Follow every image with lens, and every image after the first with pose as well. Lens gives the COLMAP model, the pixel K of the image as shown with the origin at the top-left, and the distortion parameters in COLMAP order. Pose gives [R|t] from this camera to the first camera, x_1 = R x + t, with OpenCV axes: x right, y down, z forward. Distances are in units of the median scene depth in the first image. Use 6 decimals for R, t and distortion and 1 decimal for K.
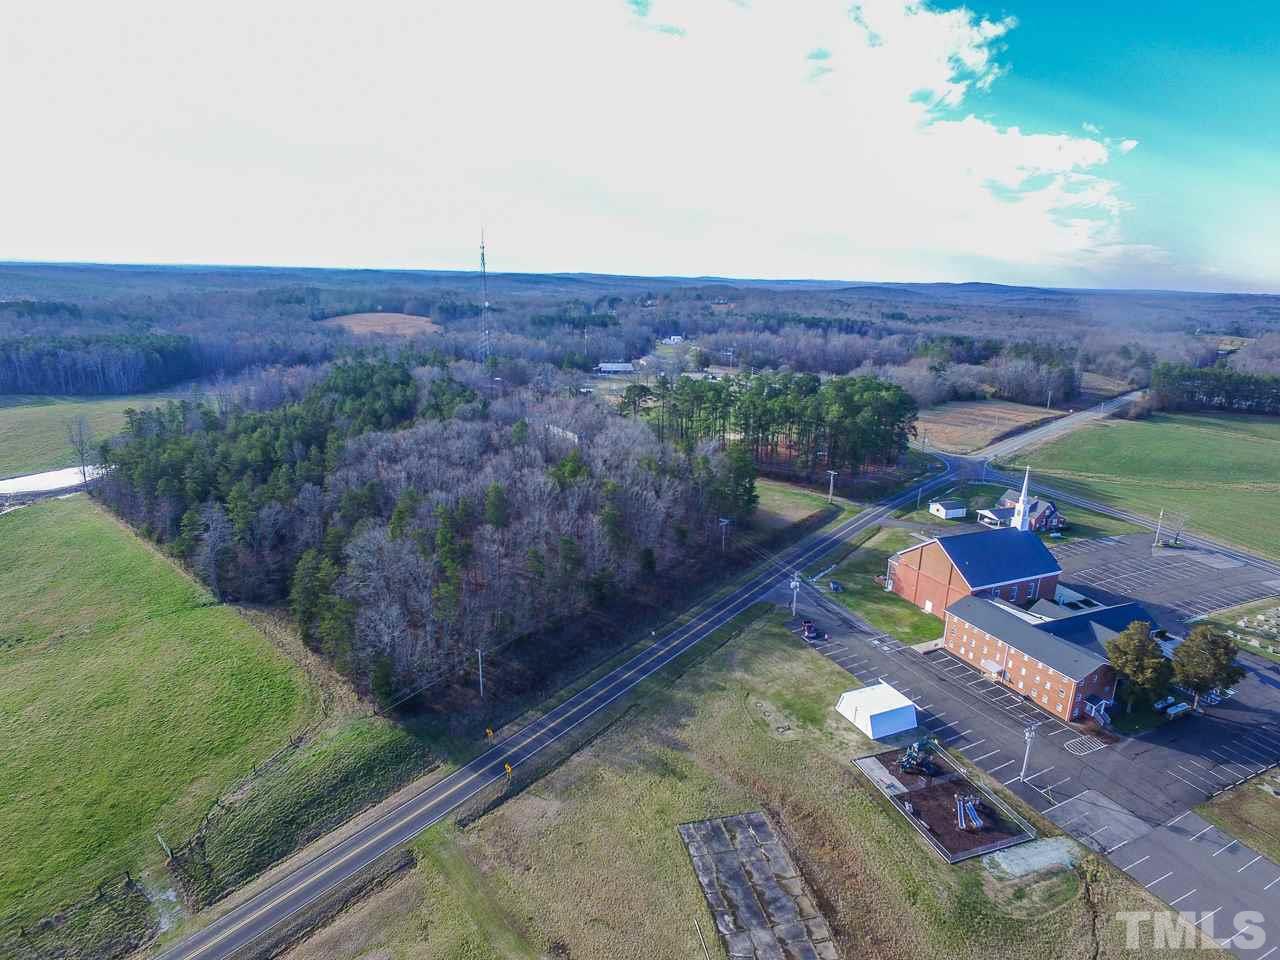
lens RADIAL K [[764.3, 0, 634.7], [0, 764.3, 480.6], [0, 0, 1]] dist [-0.016151, 0.020572]
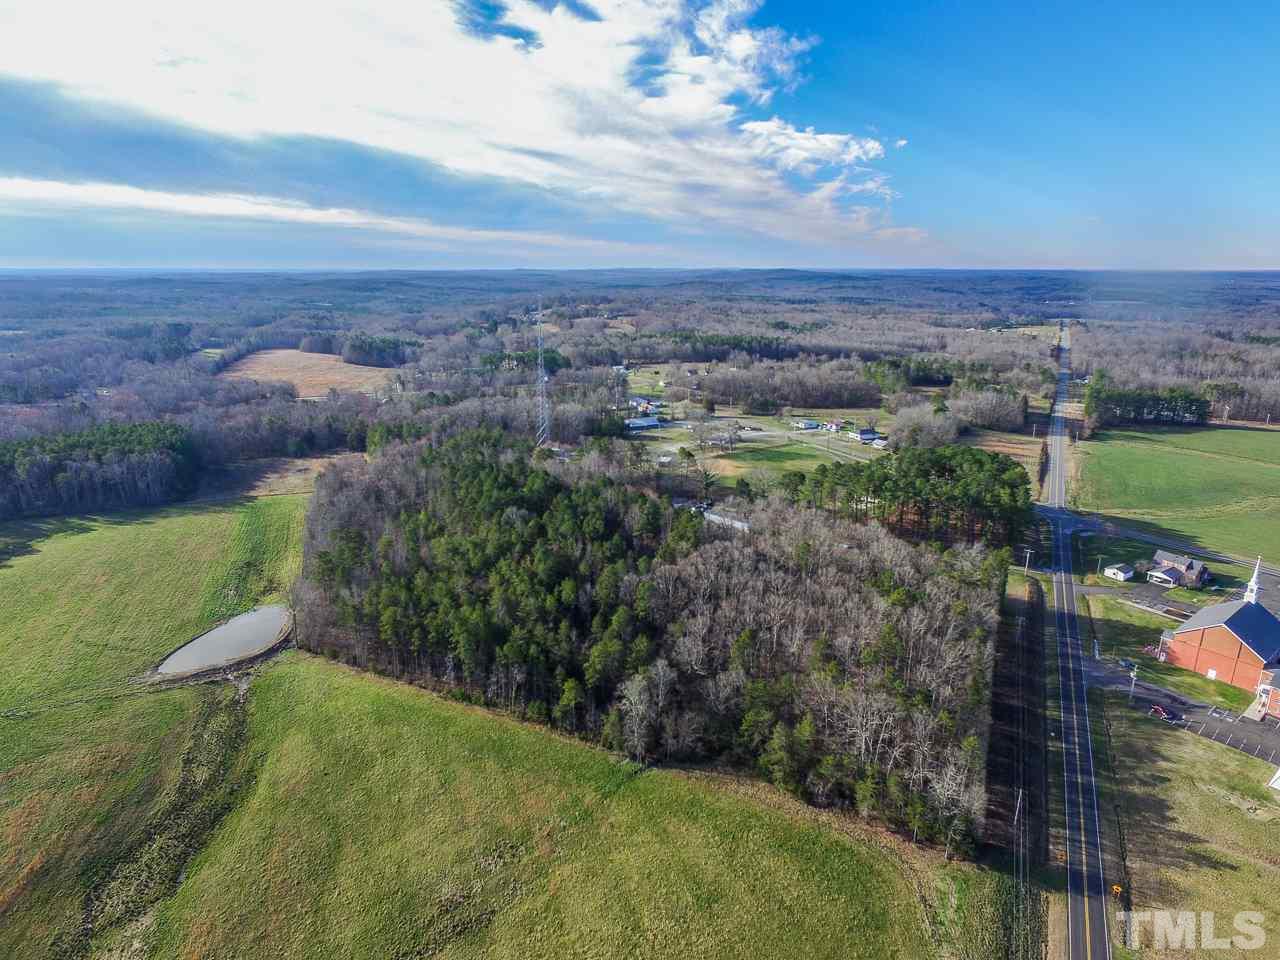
lens RADIAL K [[764.3, 0, 649.3], [0, 764.3, 467.5], [0, 0, 1]] dist [-0.016151, 0.020572]
pose [[0.967002, -0.093556, 0.236970, -0.686096], [0.094326, 0.995508, 0.008112, -0.240355], [-0.236664, 0.014508, 0.971483, -0.035824]]
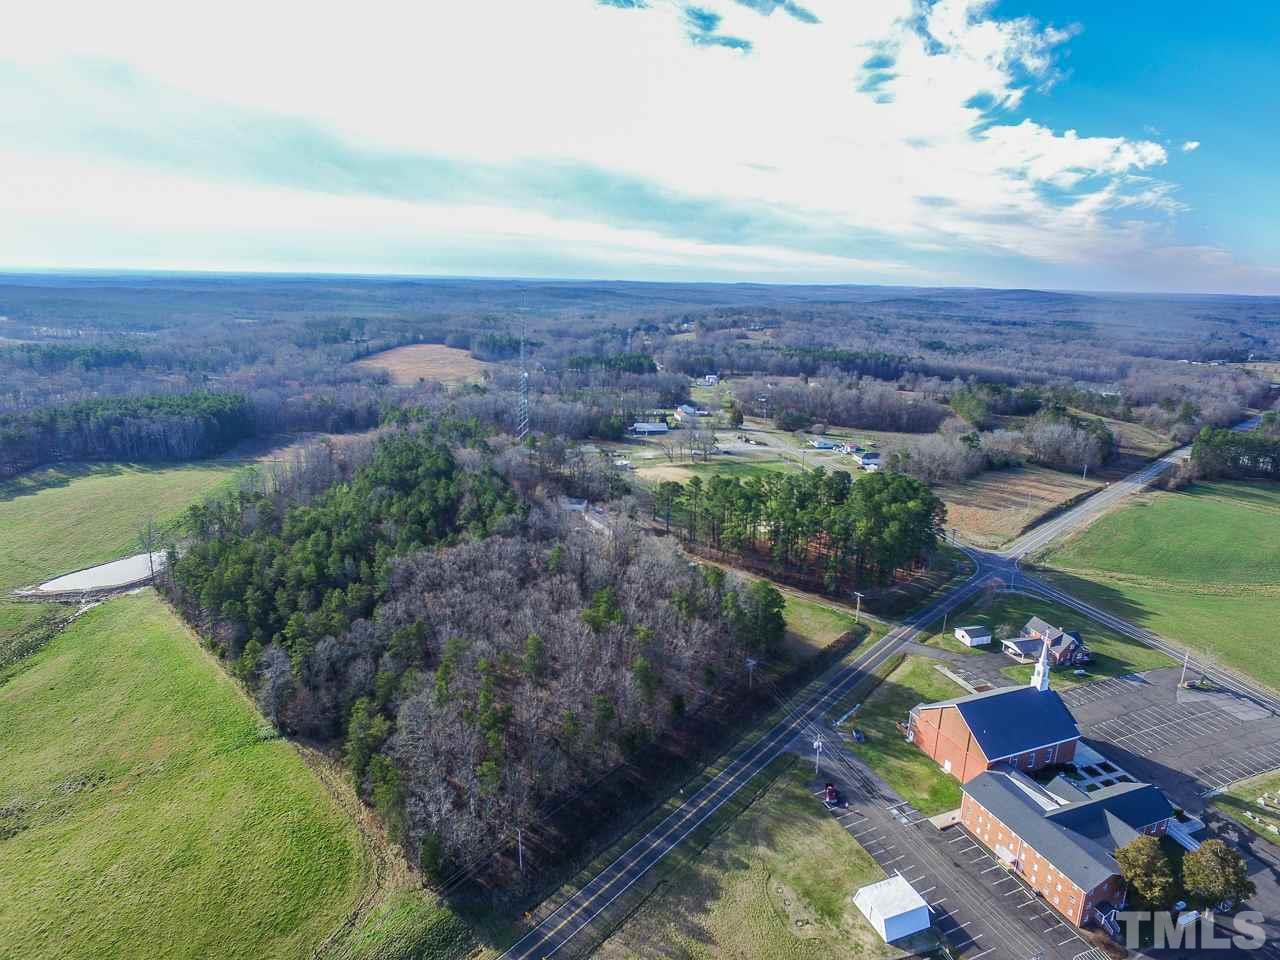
lens RADIAL K [[764.3, 0, 633.3], [0, 764.3, 480.2], [0, 0, 1]] dist [-0.016151, 0.020572]
pose [[0.998796, 0.005153, -0.048777, 0.005278], [-0.005489, 0.999962, -0.006749, -0.179377], [0.048740, 0.007008, 0.998787, -0.048637]]
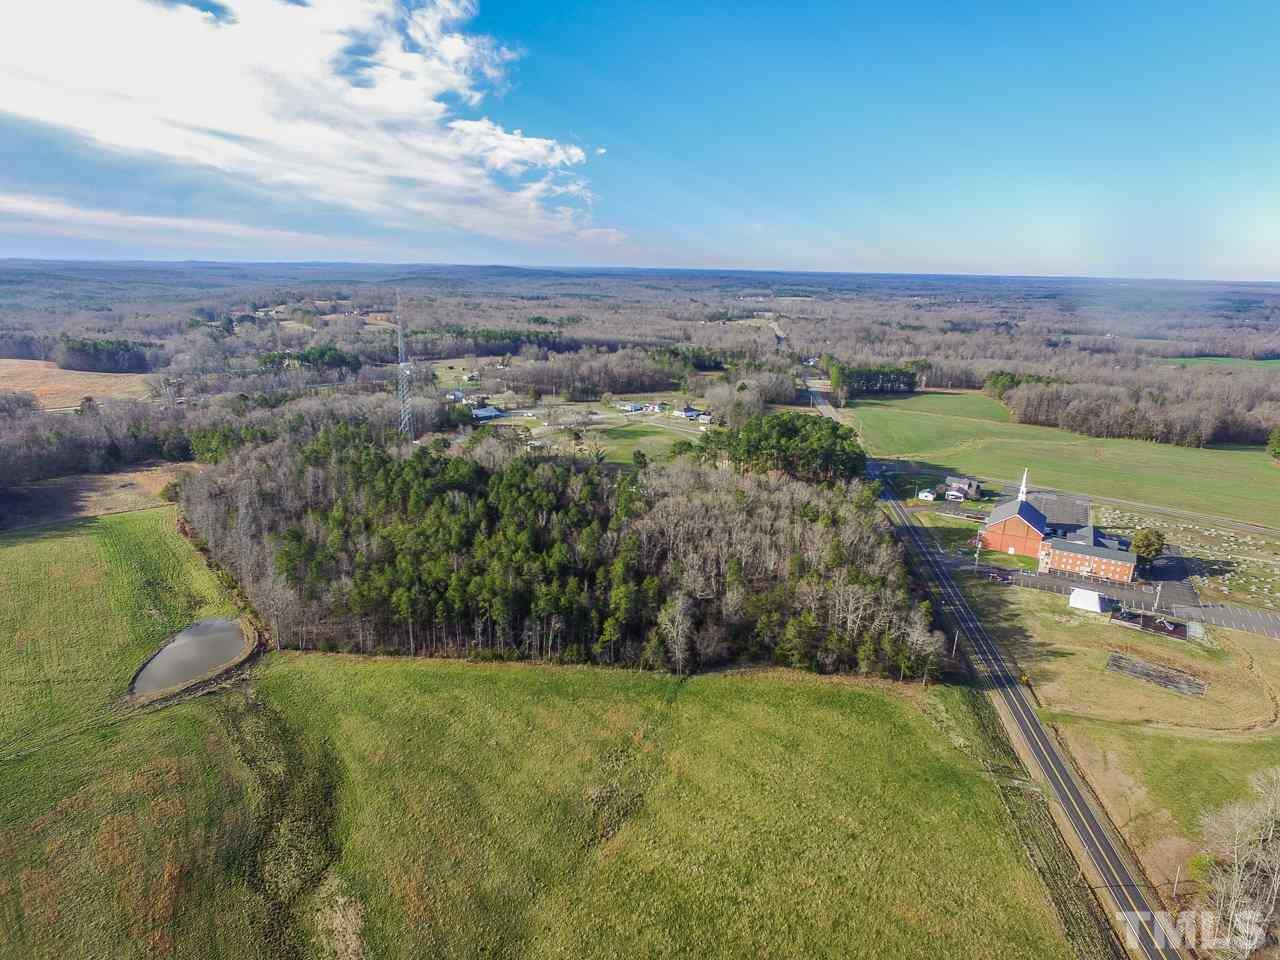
lens RADIAL K [[764.3, 0, 664.3], [0, 764.3, 407.5], [0, 0, 1]] dist [-0.016151, 0.020572]
pose [[0.800904, -0.125071, 0.585586, -1.168354], [0.162537, 0.986635, -0.011574, -0.259944], [-0.576311, 0.104449, 0.810528, -0.076063]]
